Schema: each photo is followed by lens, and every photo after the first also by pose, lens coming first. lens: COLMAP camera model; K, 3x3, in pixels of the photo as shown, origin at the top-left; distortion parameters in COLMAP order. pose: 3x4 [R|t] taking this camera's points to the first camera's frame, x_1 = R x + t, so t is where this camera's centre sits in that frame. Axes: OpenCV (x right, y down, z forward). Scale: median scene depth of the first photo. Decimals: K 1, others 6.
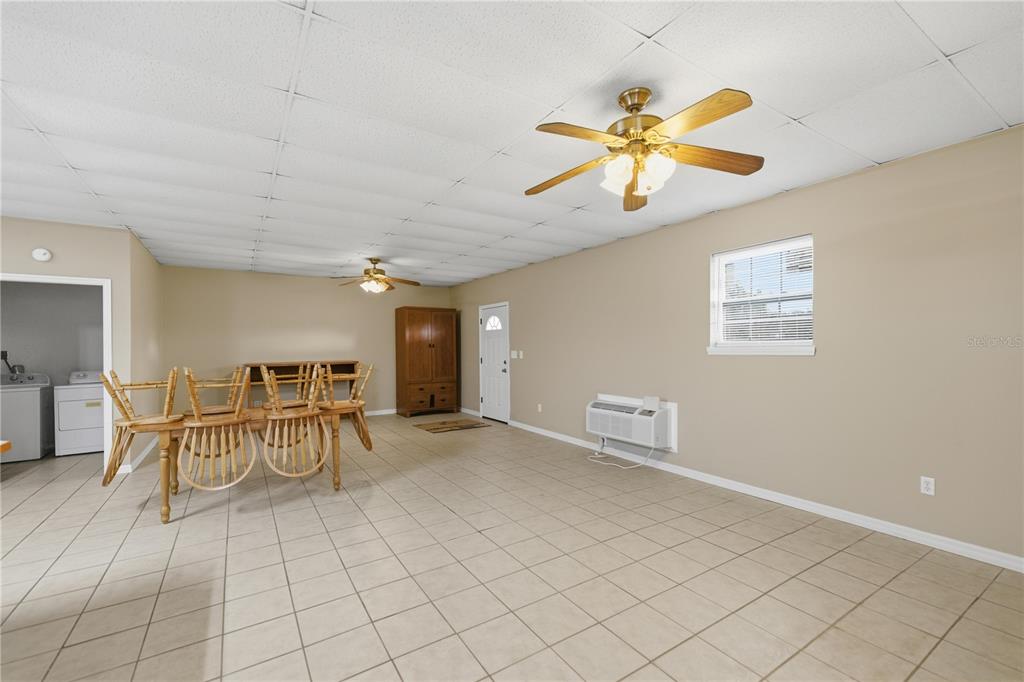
lens RADIAL K [[438.9, 0, 512.0], [0, 438.9, 341.0], [0, 0, 1]] dist [0.003575, 0.000320]
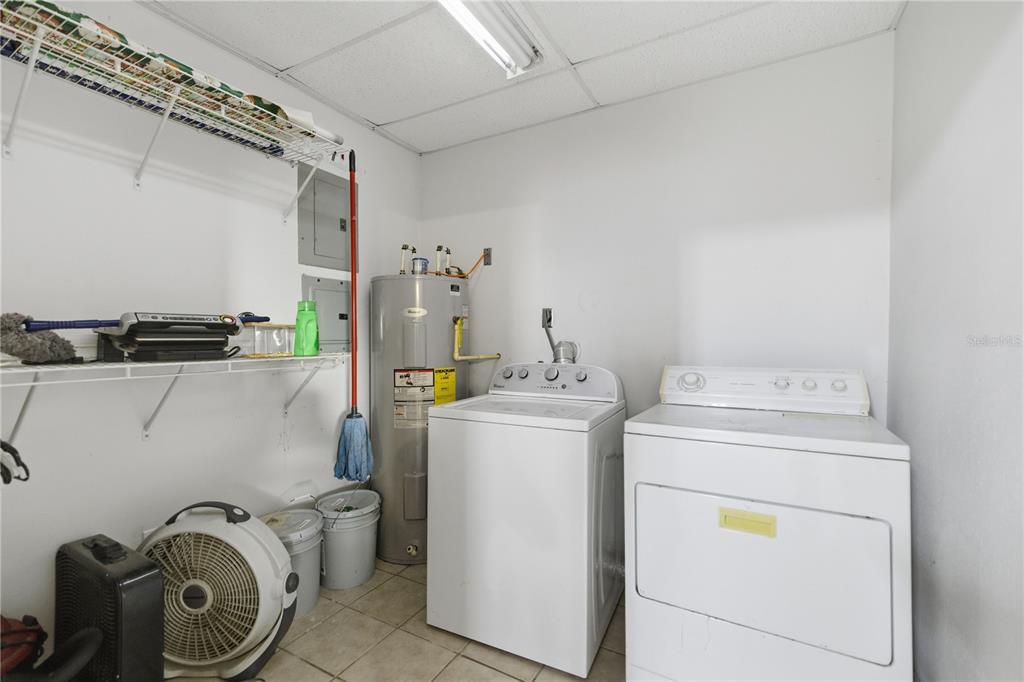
lens RADIAL K [[438.9, 0, 512.0], [0, 438.9, 341.0], [0, 0, 1]] dist [0.003575, 0.000320]
pose [[0.469890, 0.014764, -0.882601, -0.815285], [0.002940, 0.999828, 0.018290, 0.048309], [0.882720, -0.011189, 0.469766, 0.795419]]
